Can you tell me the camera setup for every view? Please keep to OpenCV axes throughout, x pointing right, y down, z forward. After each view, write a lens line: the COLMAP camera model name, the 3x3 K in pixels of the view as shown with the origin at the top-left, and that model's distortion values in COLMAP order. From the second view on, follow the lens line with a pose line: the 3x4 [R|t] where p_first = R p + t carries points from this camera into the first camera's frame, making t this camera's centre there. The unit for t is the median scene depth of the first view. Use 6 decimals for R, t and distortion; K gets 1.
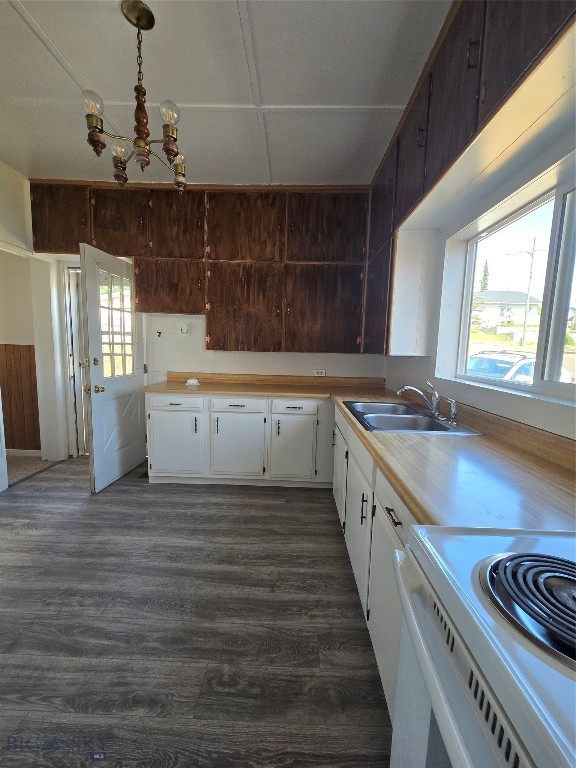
lens RADIAL K [[313.6, 0, 286.3], [0, 313.6, 383.2], [0, 0, 1]] dist [0.000417, 0.000040]
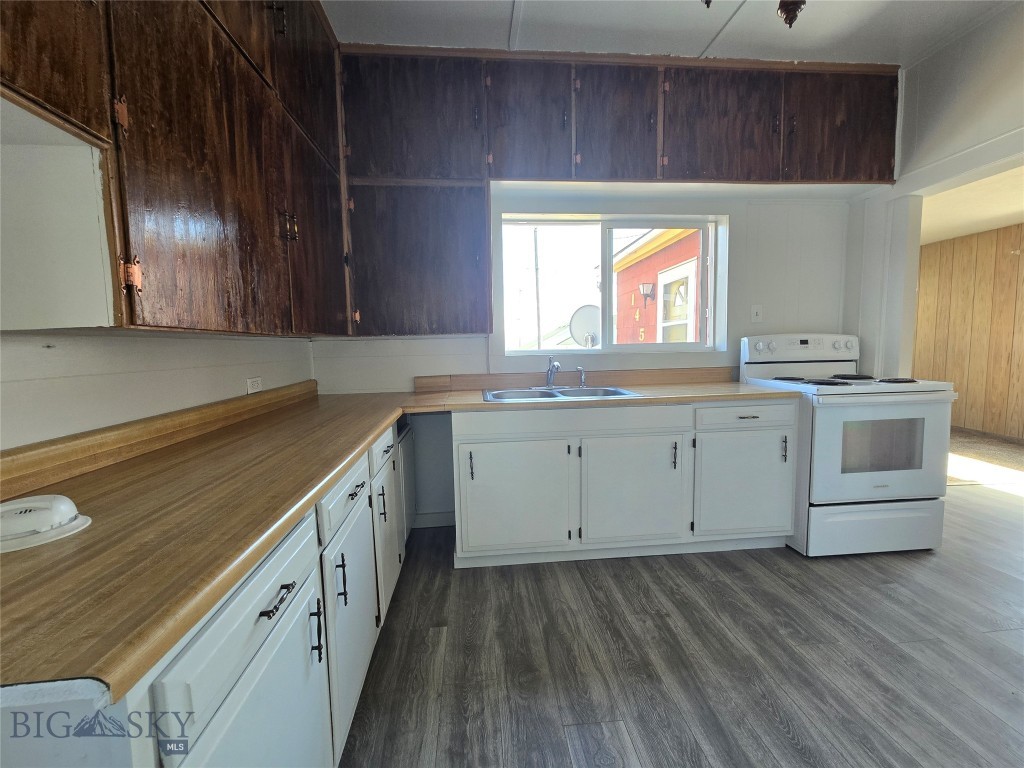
lens RADIAL K [[418.1, 0, 508.3], [0, 418.1, 380.0], [0, 0, 1]] dist [0.000417, 0.000040]
pose [[-0.110483, -0.105057, 0.988310, -1.040414], [0.132534, 0.983959, 0.119410, -0.133881], [-0.985002, 0.144177, -0.094787, 1.459175]]
